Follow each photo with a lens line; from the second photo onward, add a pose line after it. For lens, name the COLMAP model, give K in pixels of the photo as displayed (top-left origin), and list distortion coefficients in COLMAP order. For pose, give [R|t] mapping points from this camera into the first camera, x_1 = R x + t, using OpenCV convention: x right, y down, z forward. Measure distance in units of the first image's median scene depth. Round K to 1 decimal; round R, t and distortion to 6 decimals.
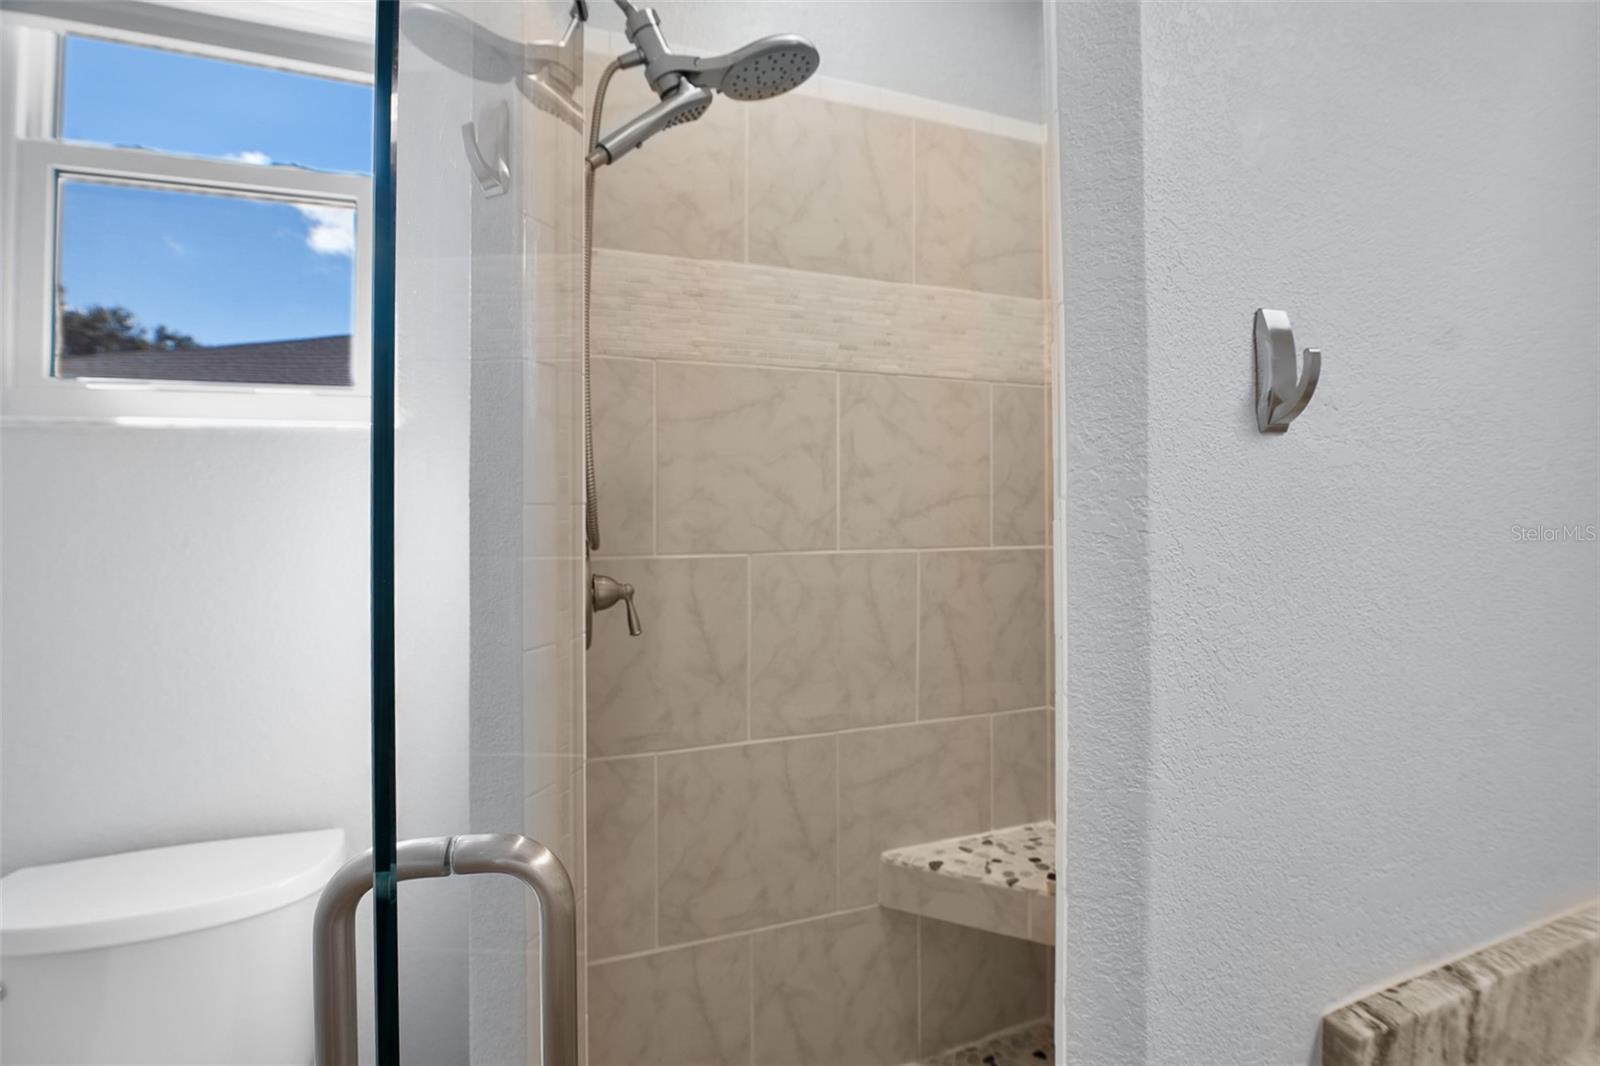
lens RADIAL K [[703.7, 0, 801.5], [0, 703.7, 496.2], [0, 0, 1]] dist [-0.021035, 0.003792]
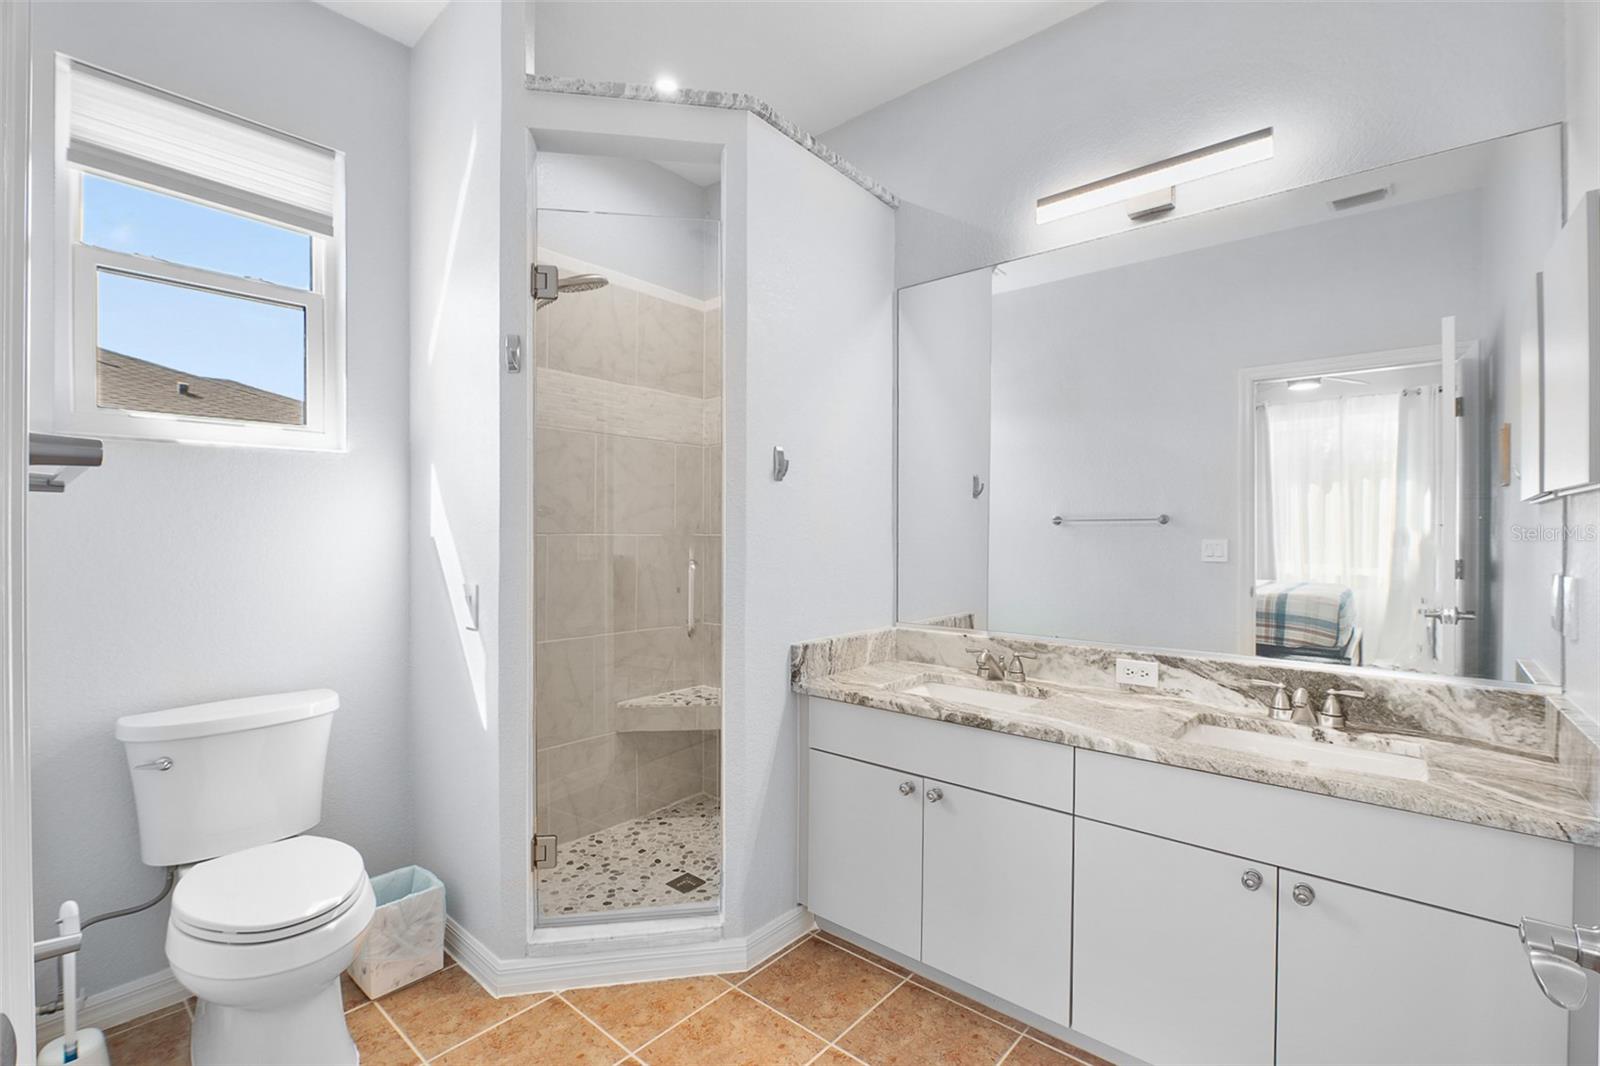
lens RADIAL K [[703.7, 0, 801.6], [0, 703.7, 533.2], [0, 0, 1]] dist [-0.021035, 0.003792]
pose [[0.873910, 0.006541, 0.486045, -0.352660], [-0.011657, 0.999904, 0.007502, 0.055769], [-0.485949, -0.012222, 0.873902, -0.803172]]
